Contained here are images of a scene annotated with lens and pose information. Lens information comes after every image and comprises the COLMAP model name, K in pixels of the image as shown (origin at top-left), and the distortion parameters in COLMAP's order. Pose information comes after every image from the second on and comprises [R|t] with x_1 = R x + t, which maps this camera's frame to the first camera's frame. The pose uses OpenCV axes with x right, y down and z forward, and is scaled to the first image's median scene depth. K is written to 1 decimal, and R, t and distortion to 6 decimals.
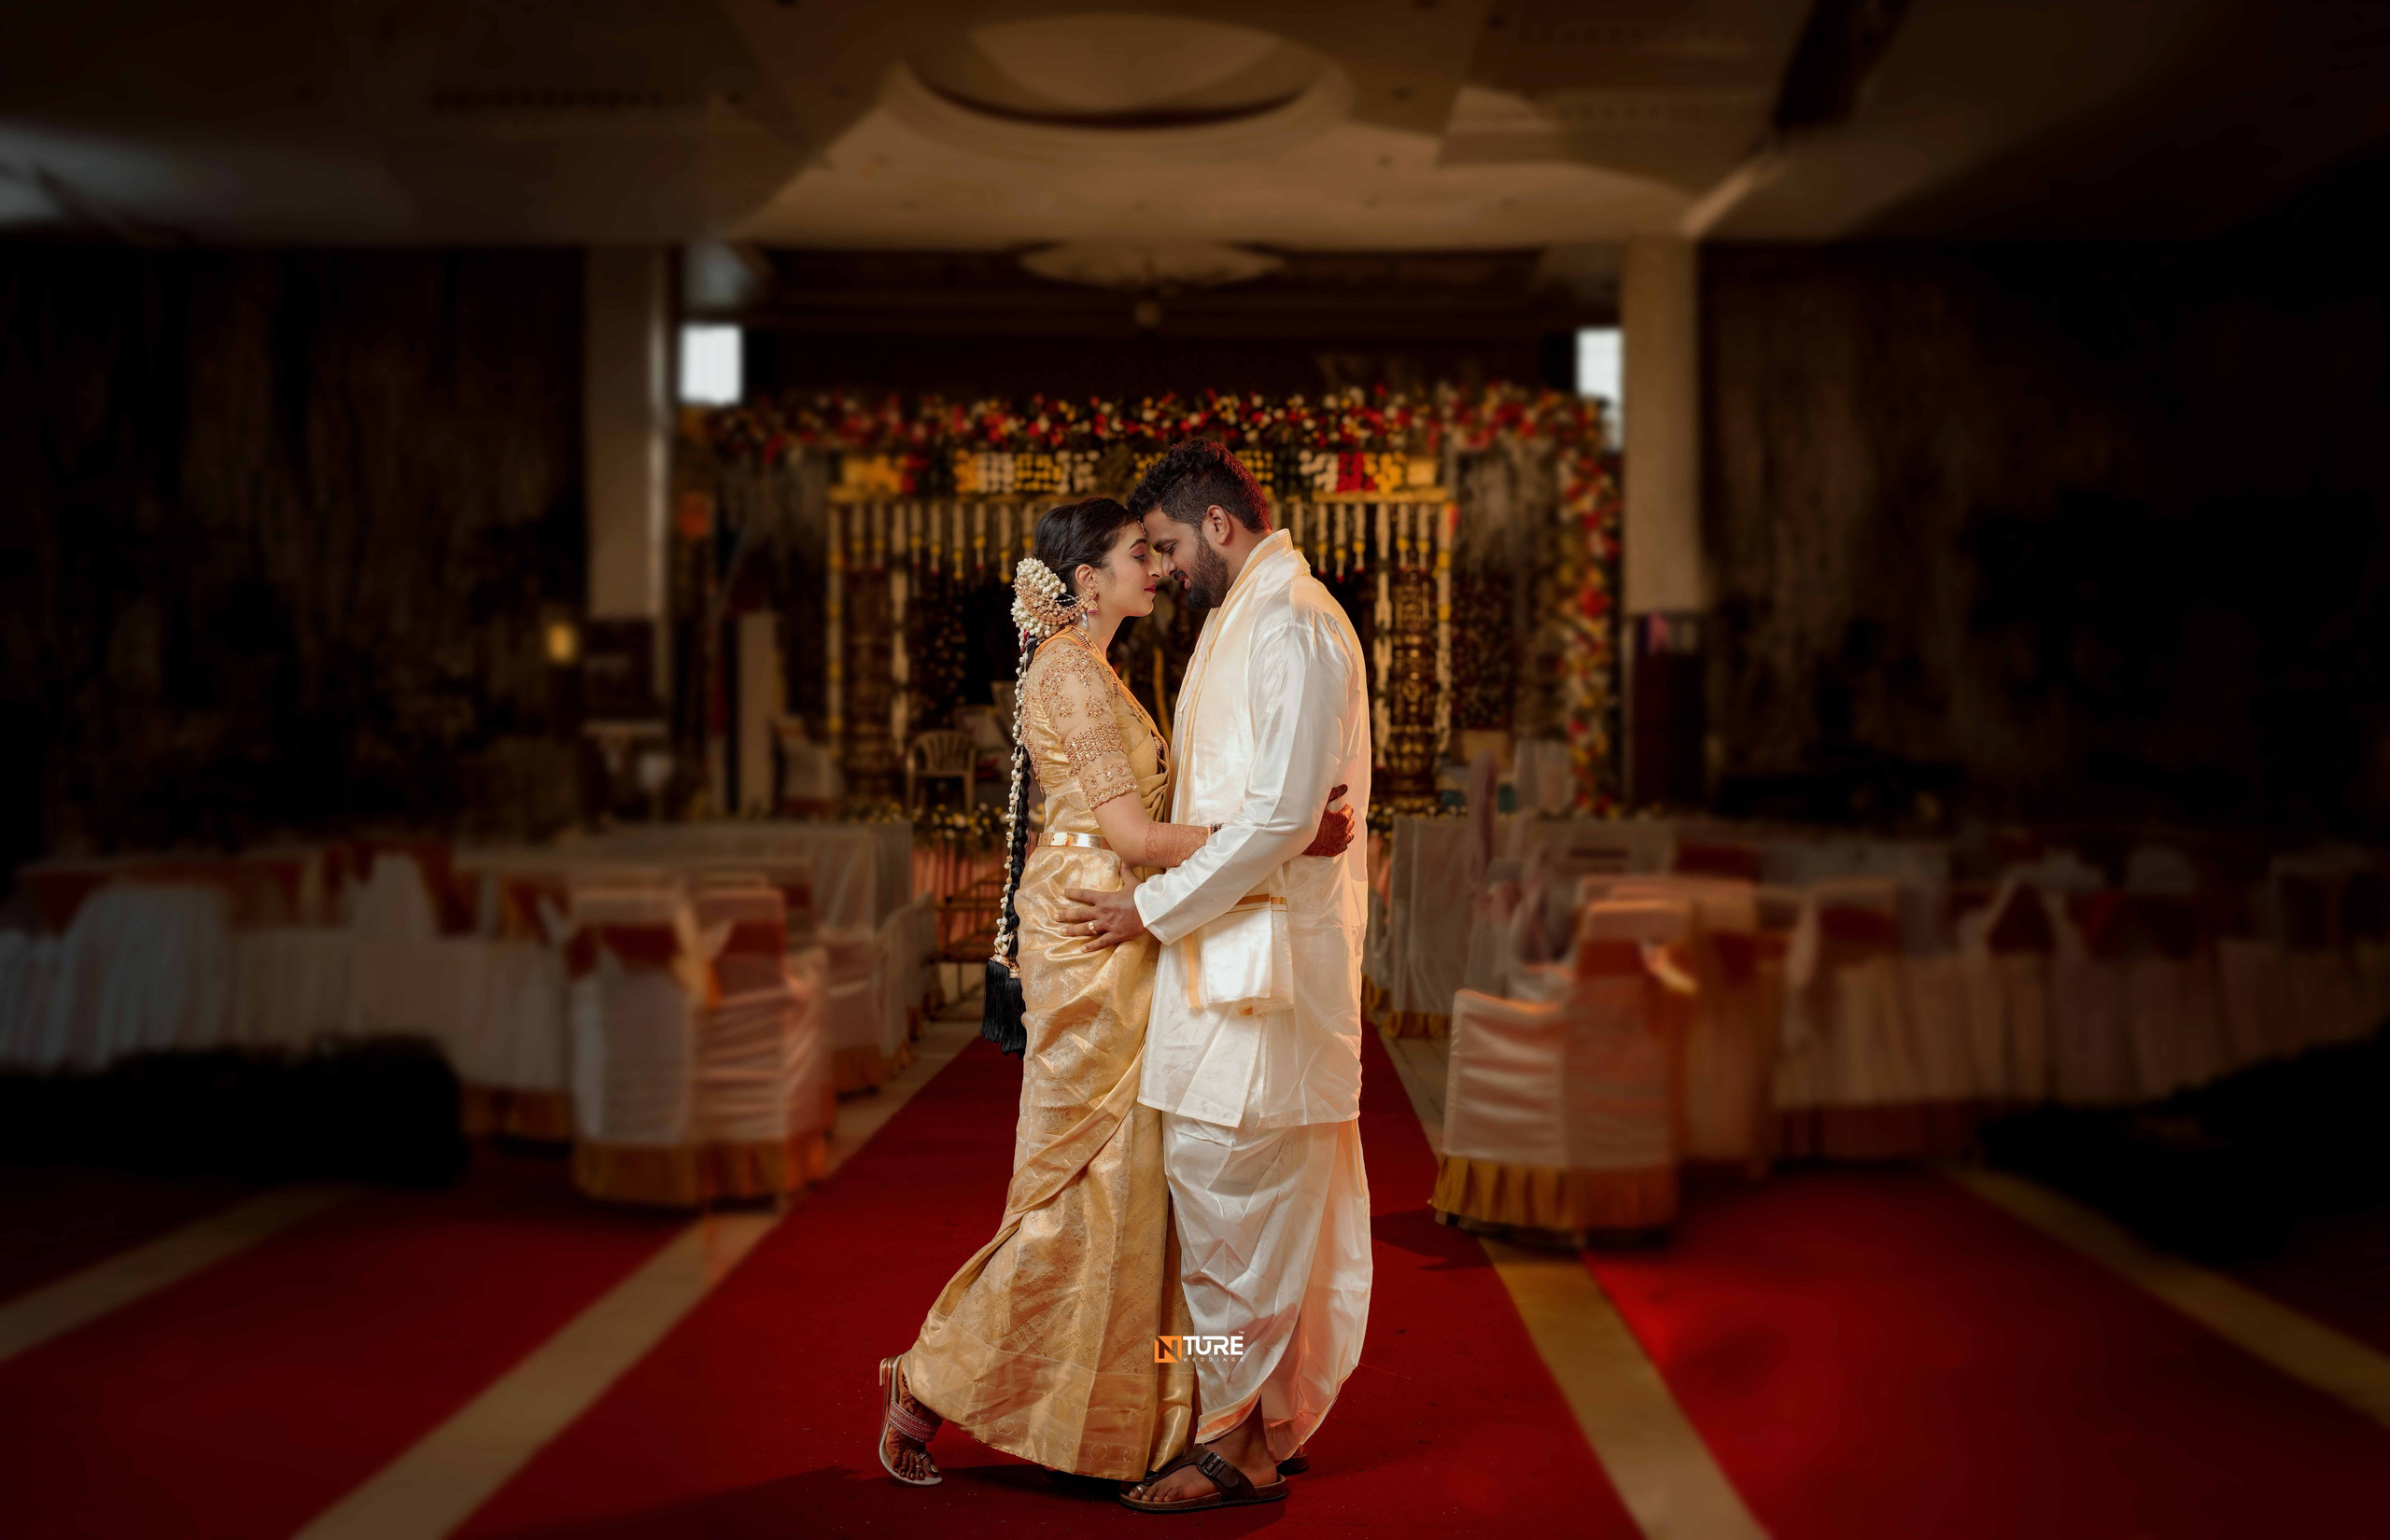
lens RADIAL K [[2293.7, 0, 1190.5], [0, 2293.7, 777.2], [0, 0, 1]] dist [-0.000817, 0.000000]
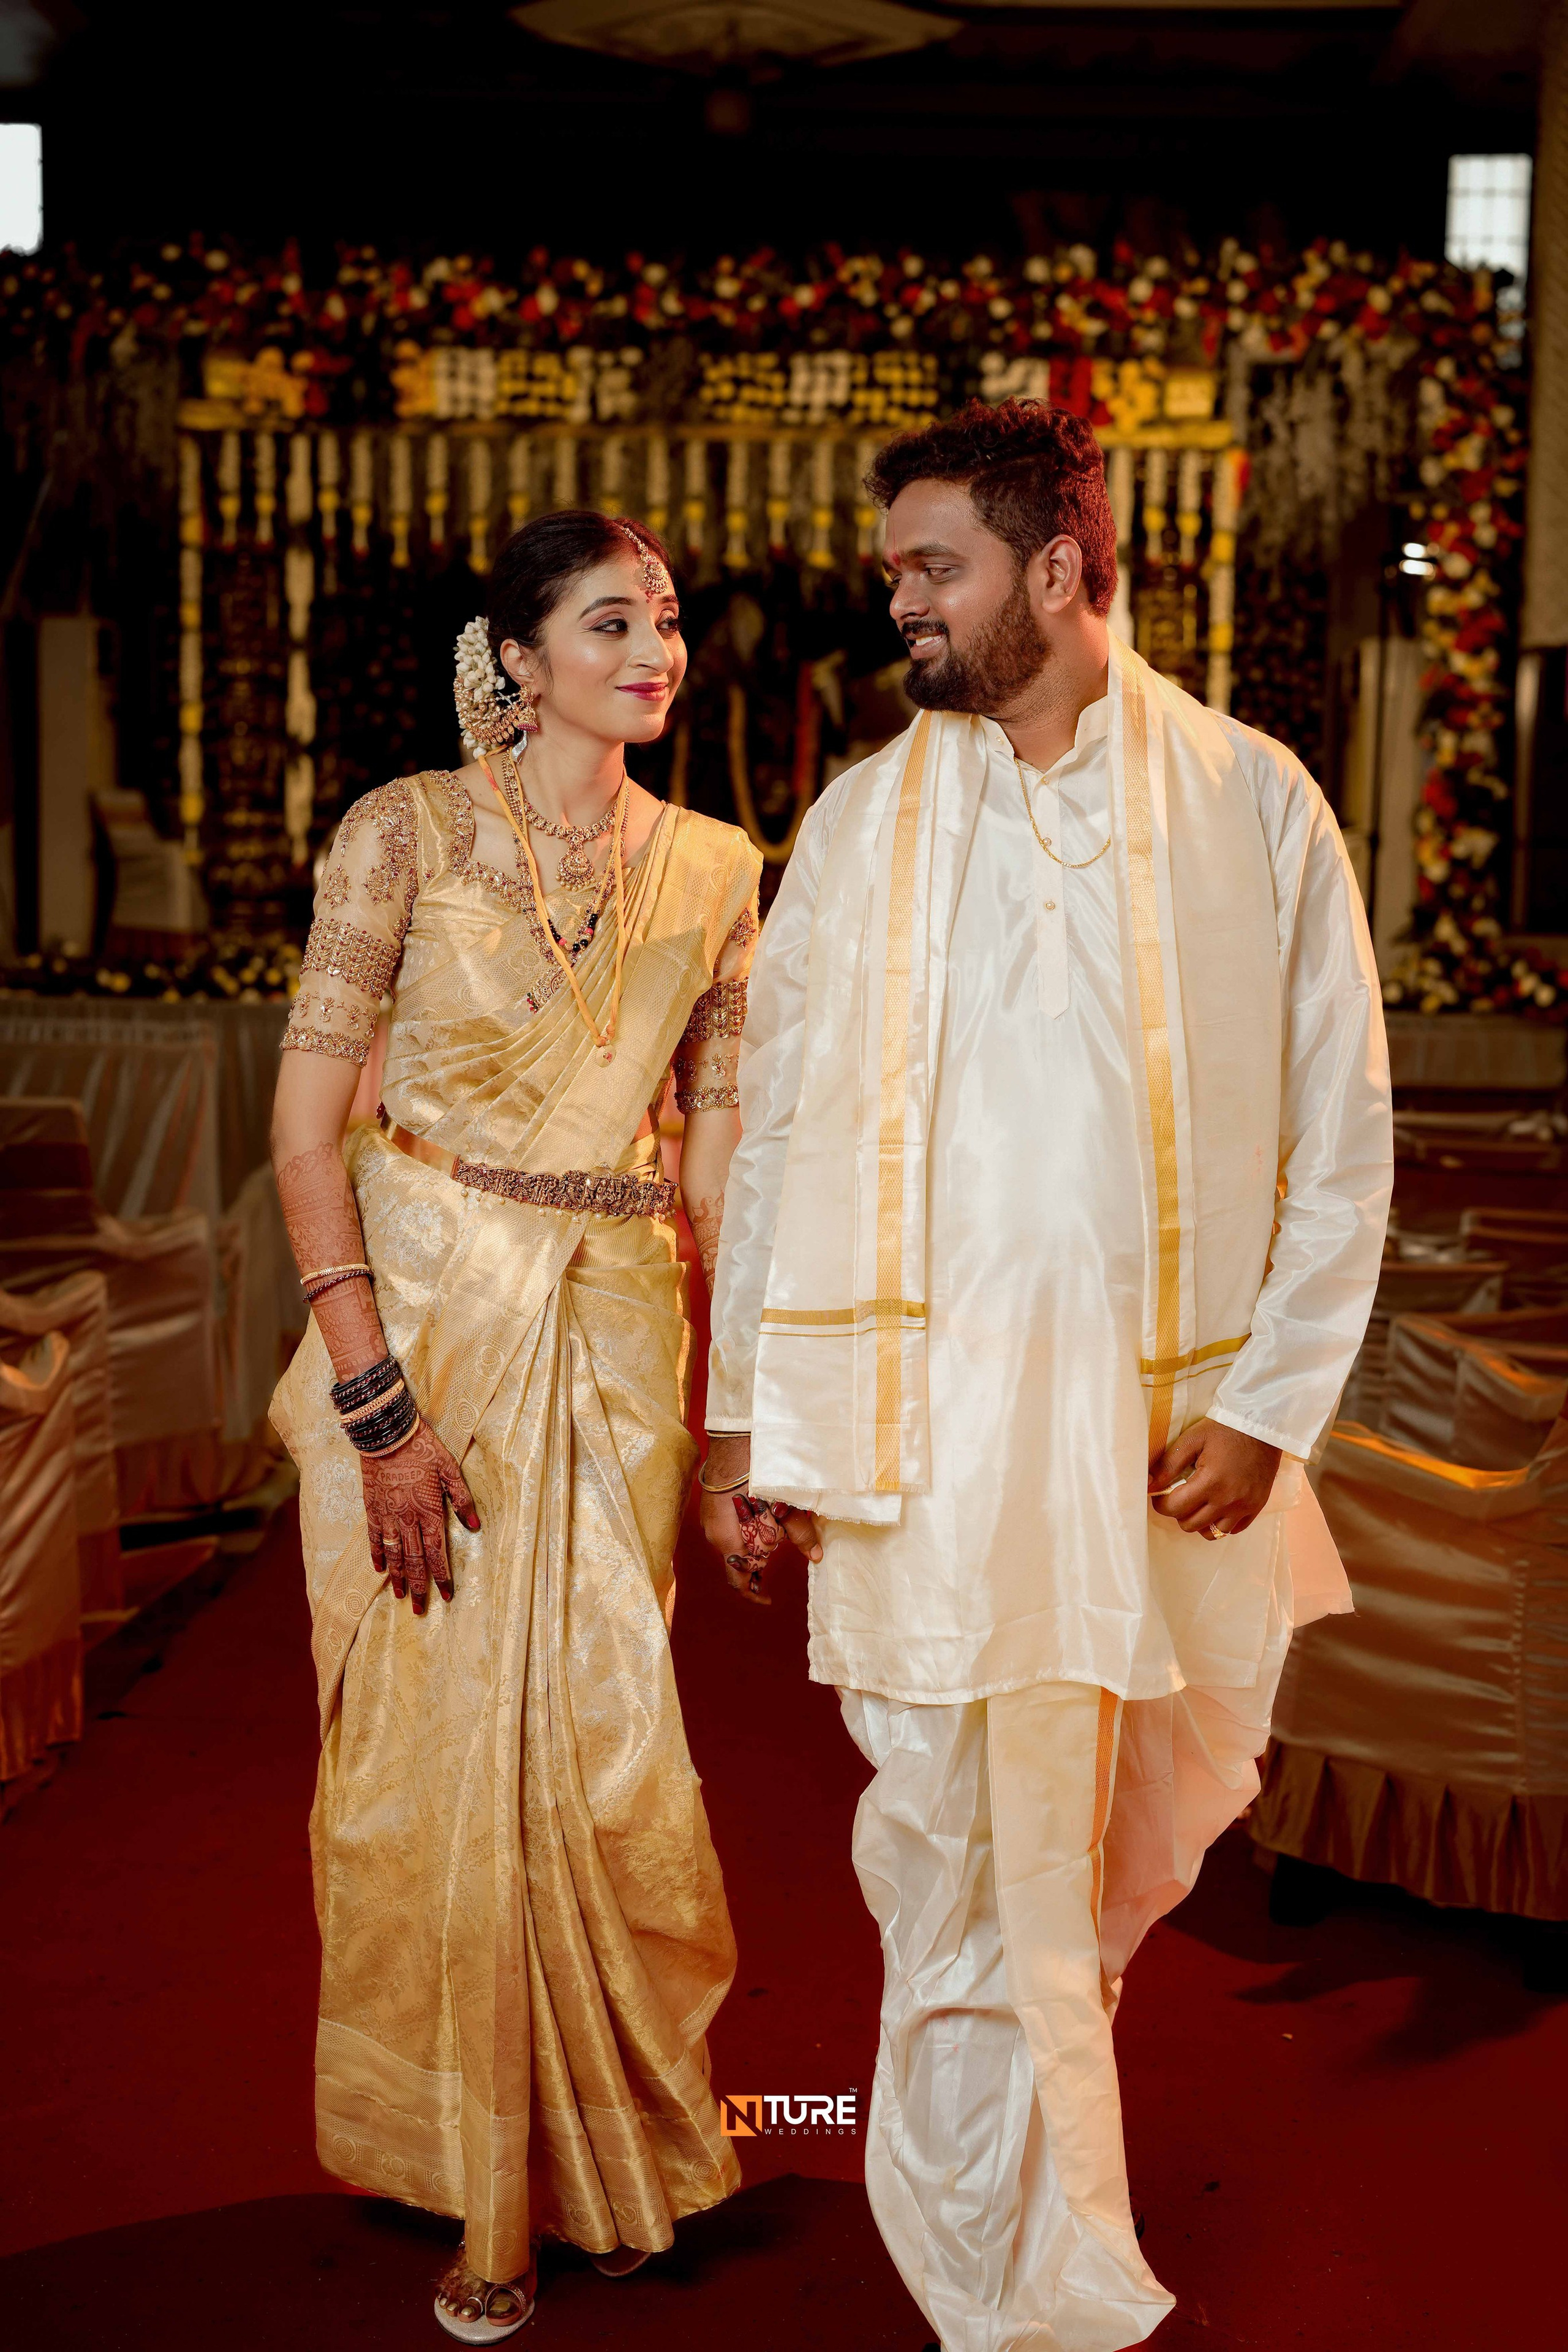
lens RADIAL K [[3459.9, 0, 787.1], [0, 3459.9, 1181.0], [0, 0, 1]] dist [0.042348, 0.000000]
pose [[0.999842, 0.017508, 0.002949, -0.001424], [-0.017704, 0.995682, 0.091127, -0.011654], [-0.001340, -0.091164, 0.995835, 0.096249]]
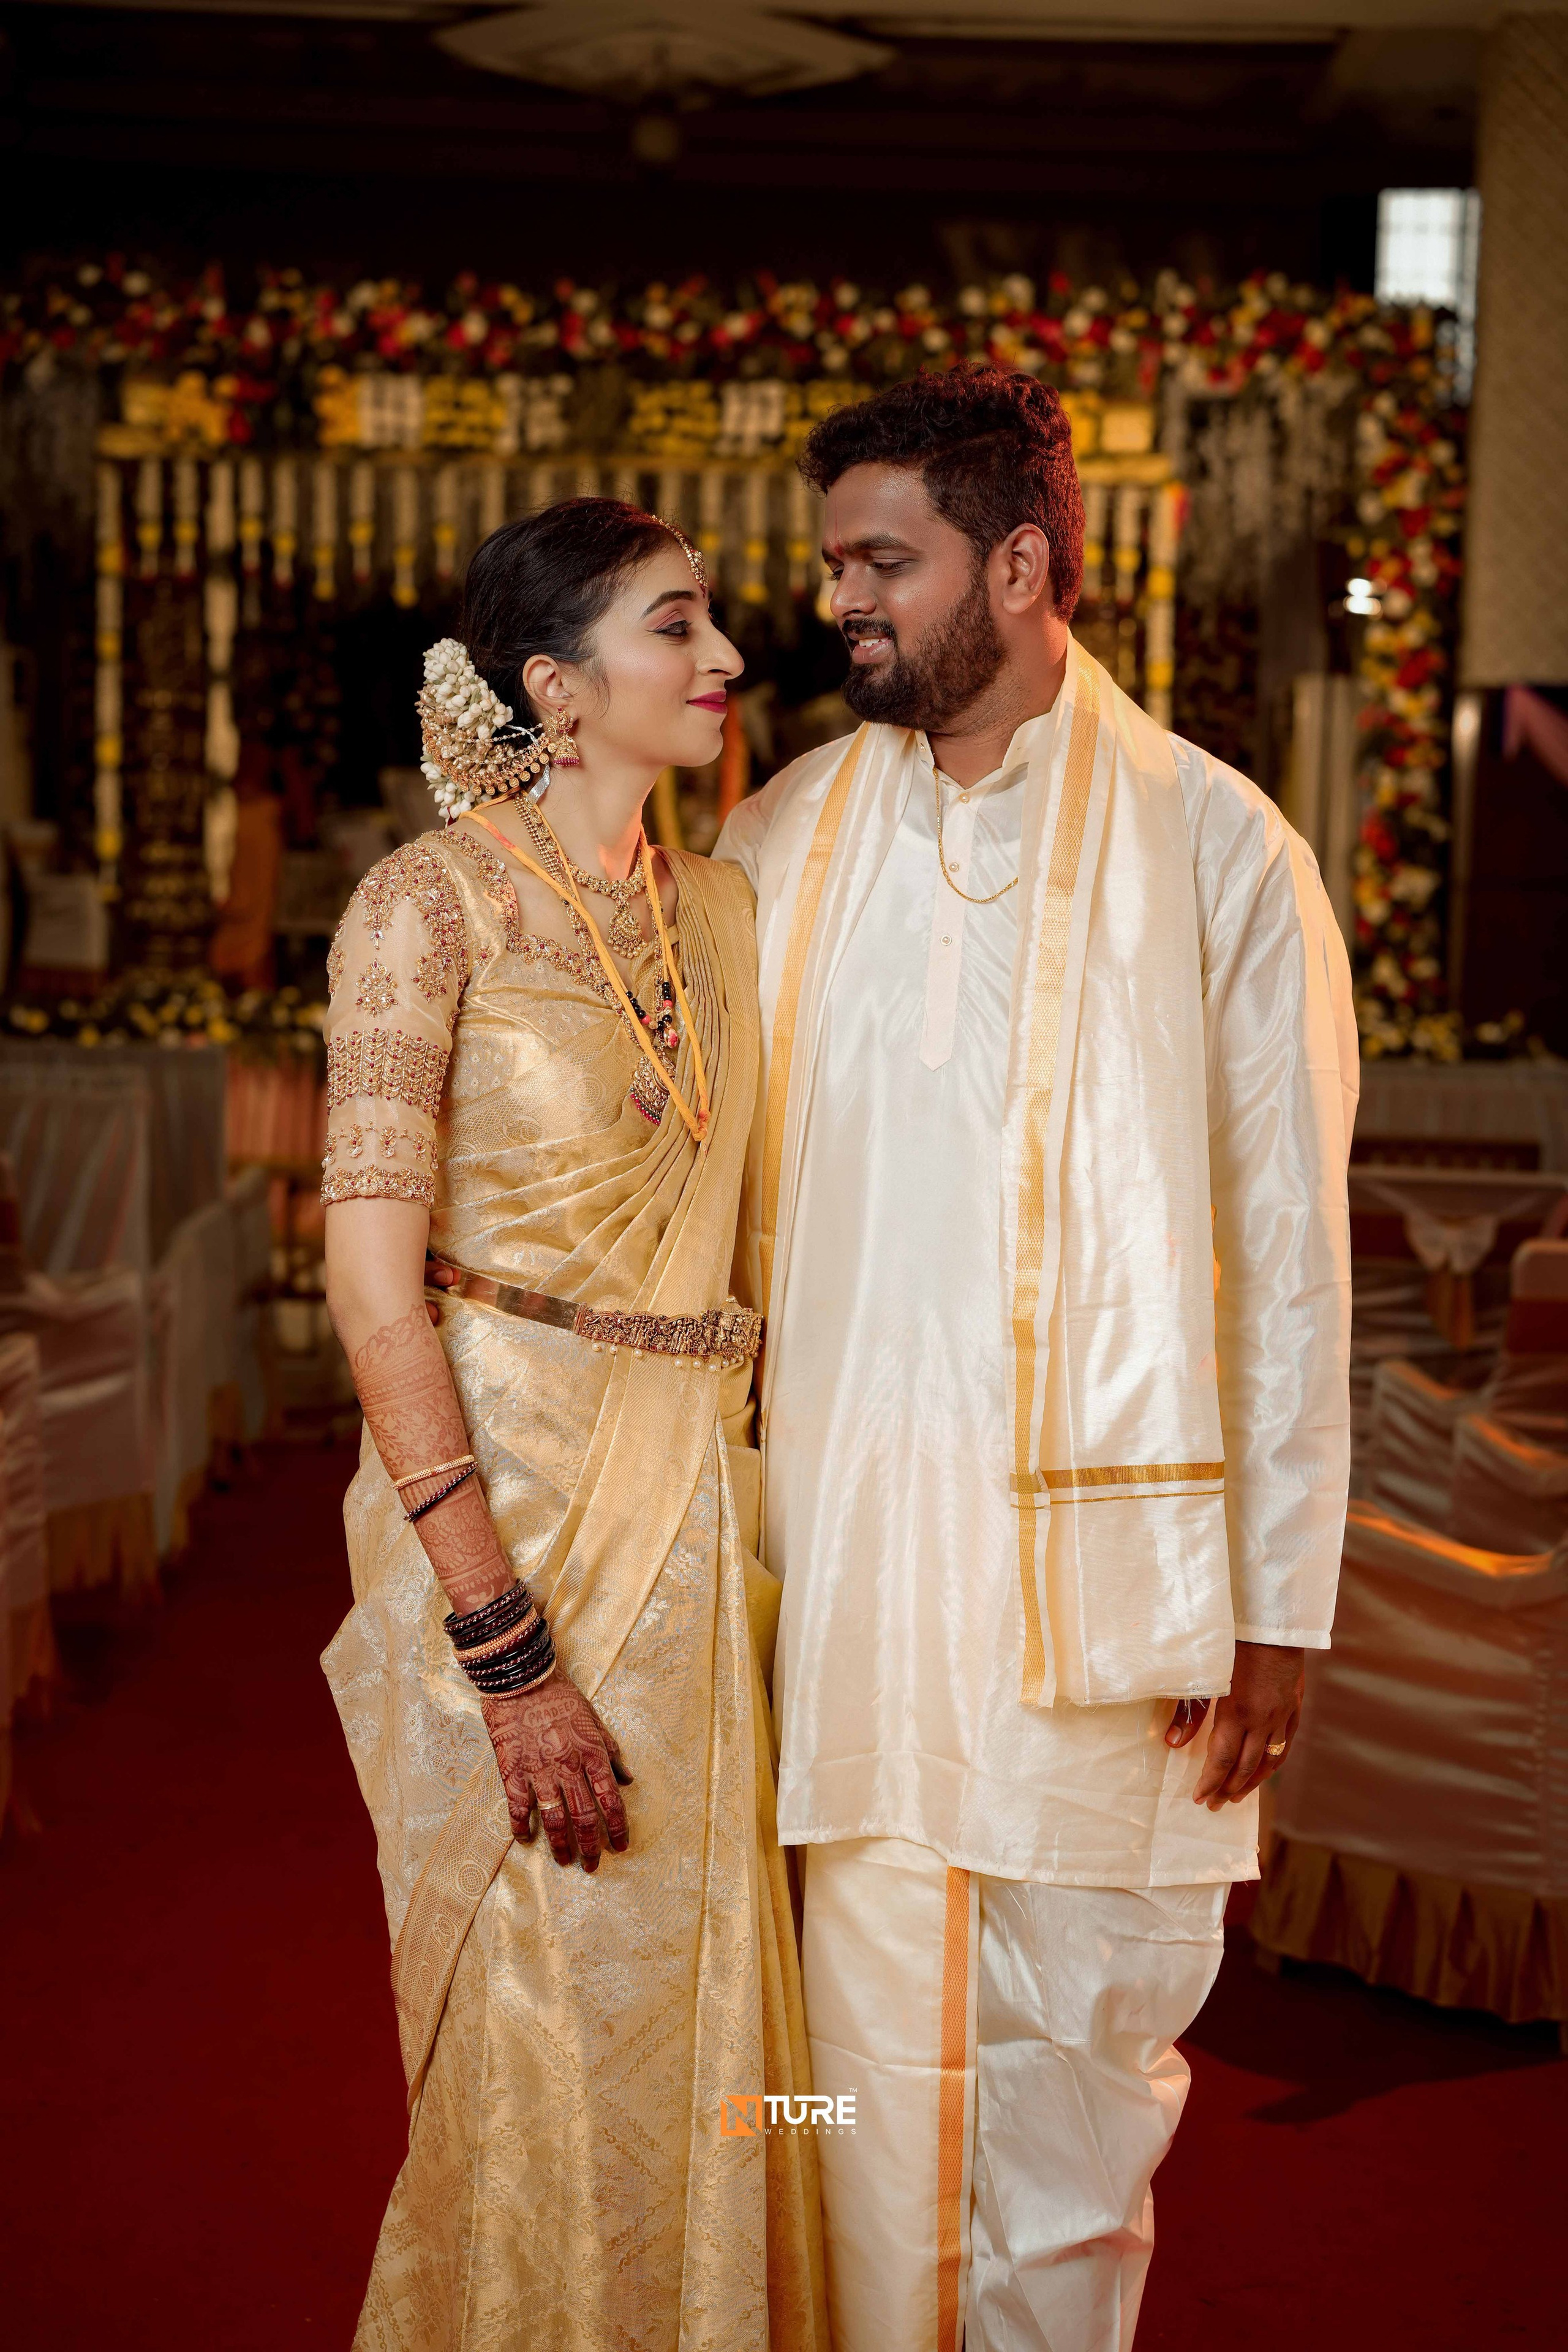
lens RADIAL K [[3459.9, 0, 792.6], [0, 3459.9, 1186.4], [0, 0, 1]] dist [0.042348, 0.000000]
pose [[0.999329, 0.018771, 0.031467, -0.007742], [-0.021329, 0.996318, 0.083037, -0.013136], [-0.029793, -0.083653, 0.996050, 0.112171]]
